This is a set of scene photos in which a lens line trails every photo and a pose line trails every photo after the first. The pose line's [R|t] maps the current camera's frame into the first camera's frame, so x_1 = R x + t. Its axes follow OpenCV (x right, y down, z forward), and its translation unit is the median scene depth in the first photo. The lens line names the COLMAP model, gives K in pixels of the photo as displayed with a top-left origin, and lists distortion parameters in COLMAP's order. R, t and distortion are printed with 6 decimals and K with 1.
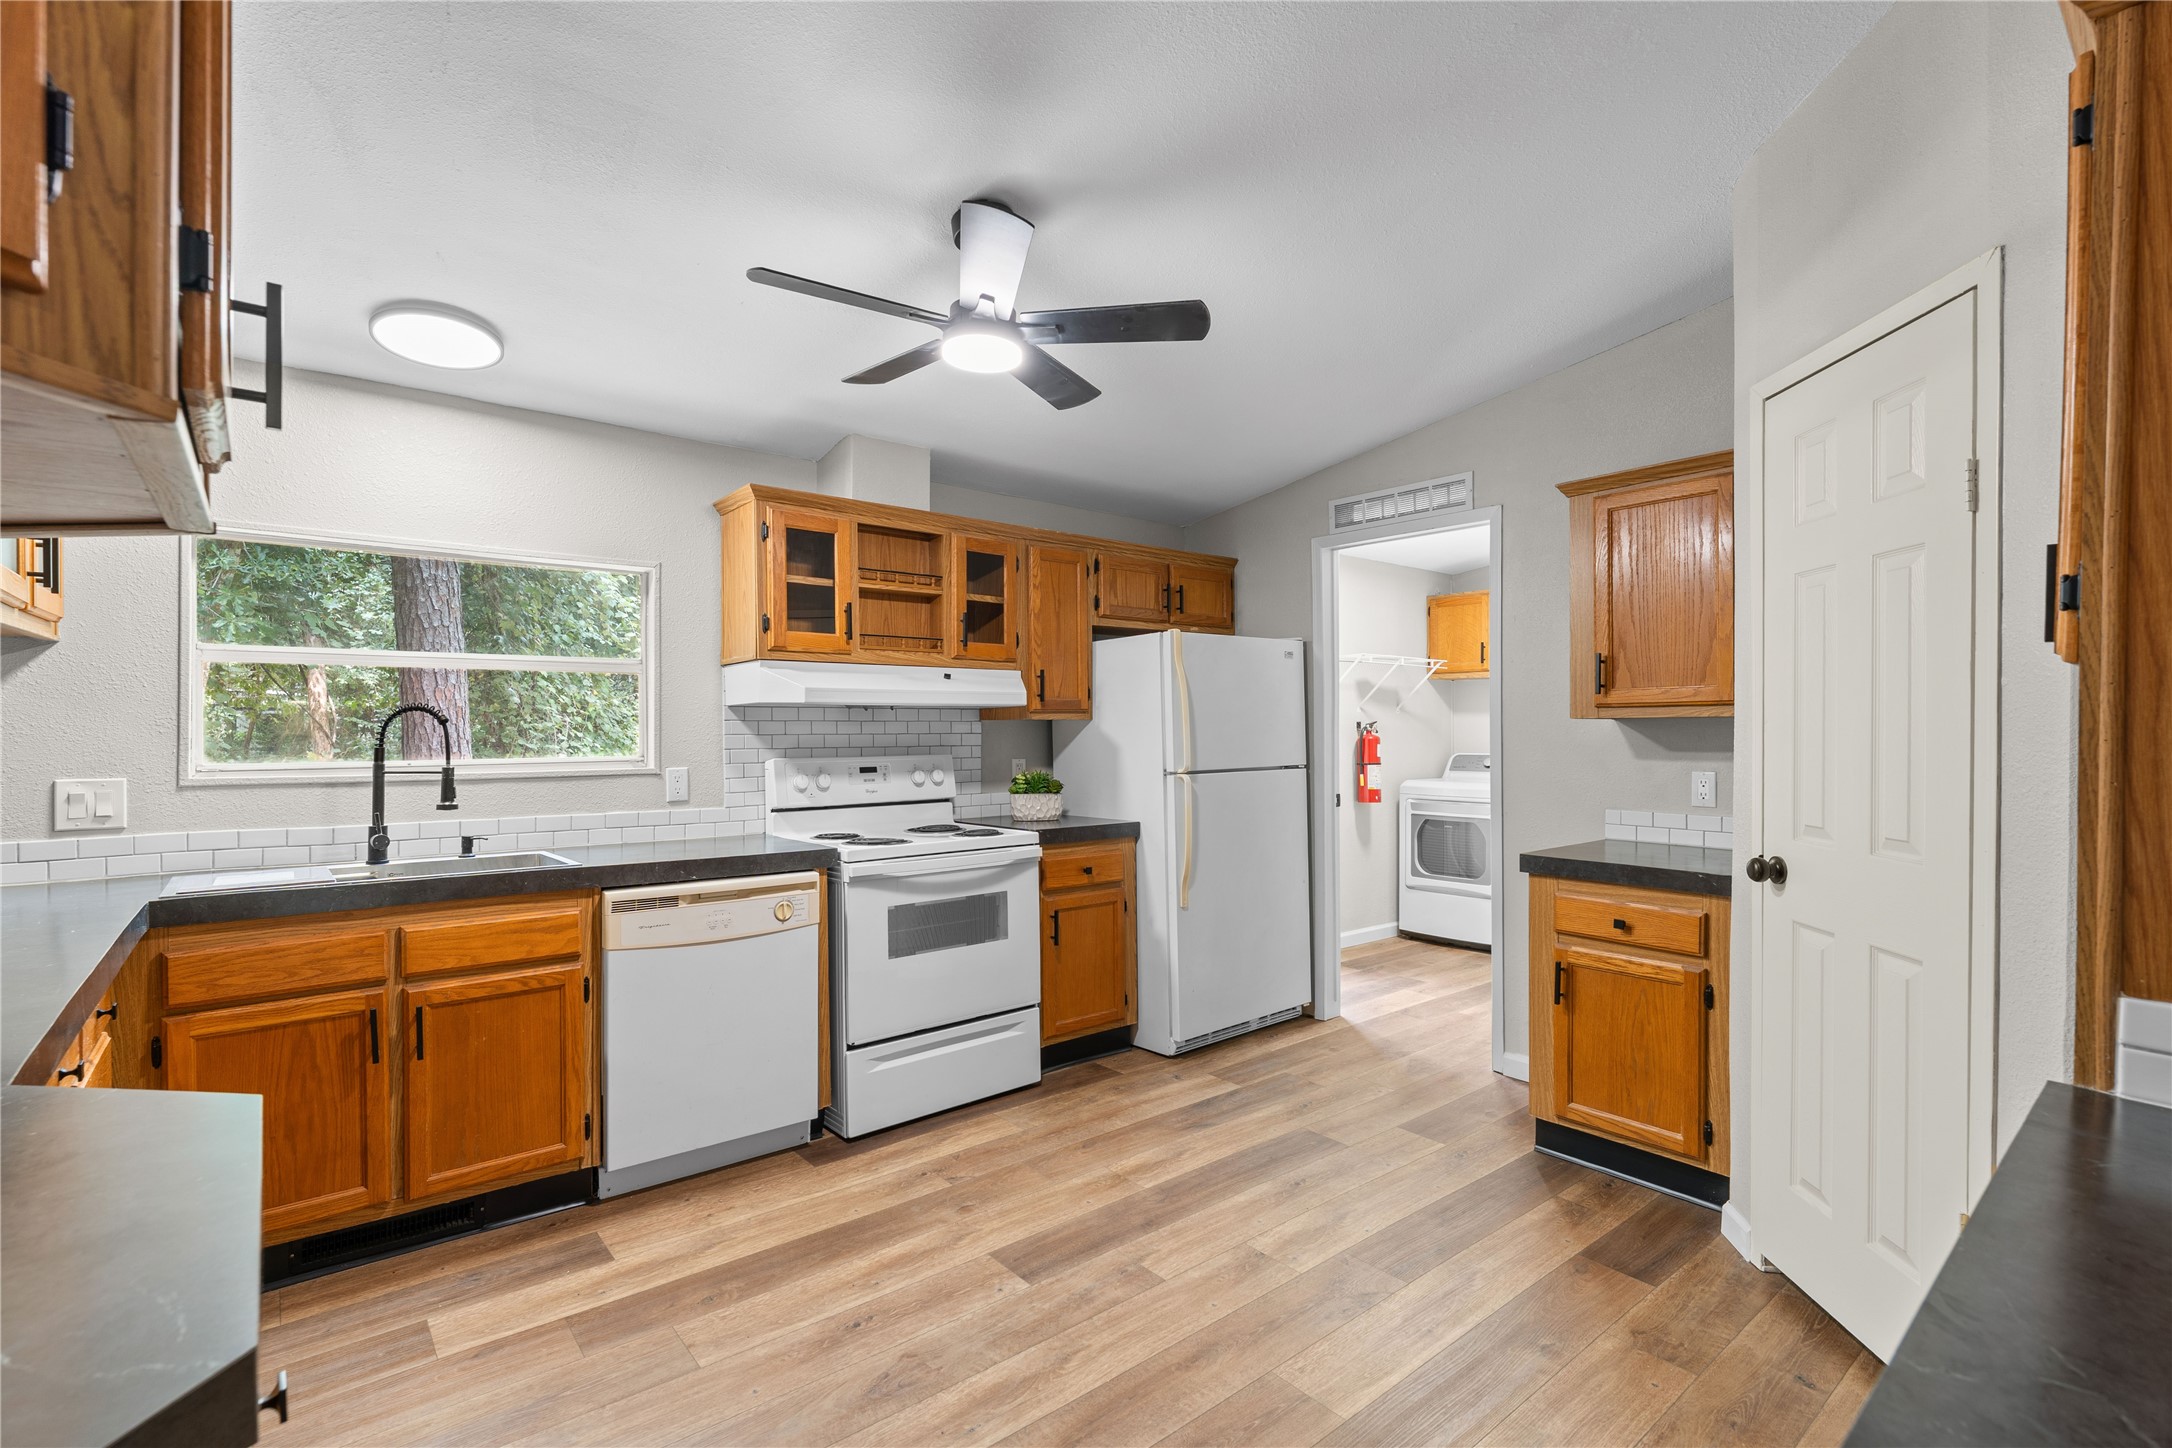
lens RADIAL K [[985.5, 0, 1070.1], [0, 985.5, 727.7], [0, 0, 1]] dist [-0.002014, 0.000363]
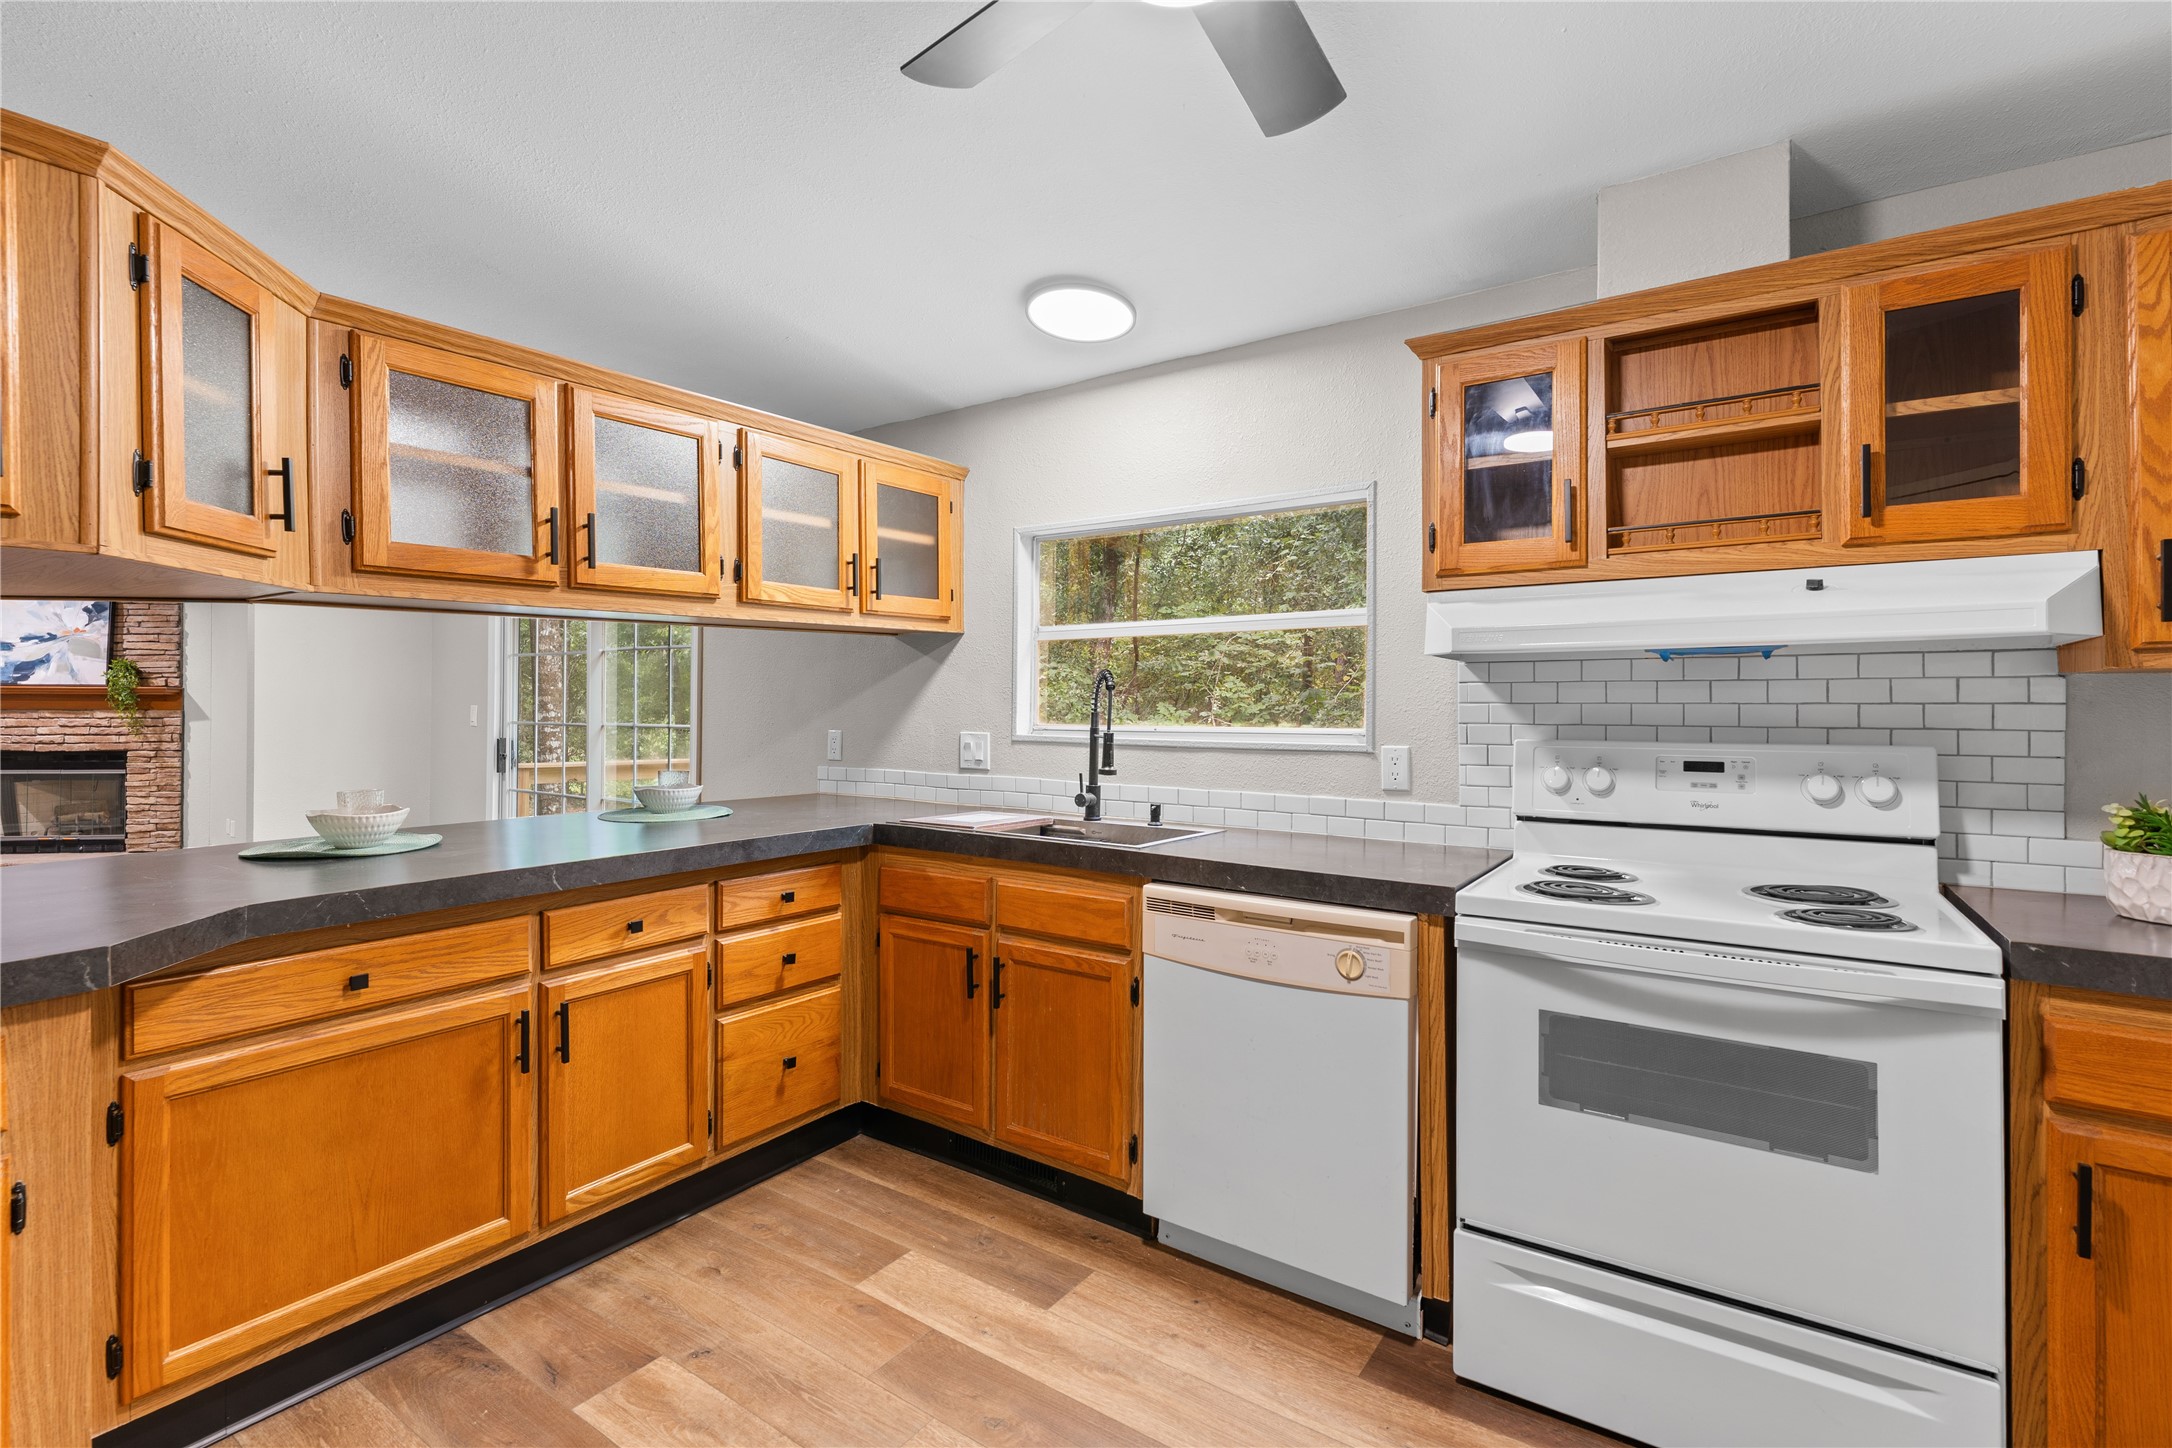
lens RADIAL K [[985.5, 0, 1107.7], [0, 985.5, 694.4], [0, 0, 1]] dist [-0.002014, 0.000363]
pose [[0.276149, -0.007307, -0.961087, 0.258889], [-0.001020, 0.999968, -0.007896, 0.006802], [0.961114, 0.003161, 0.276133, 0.550053]]
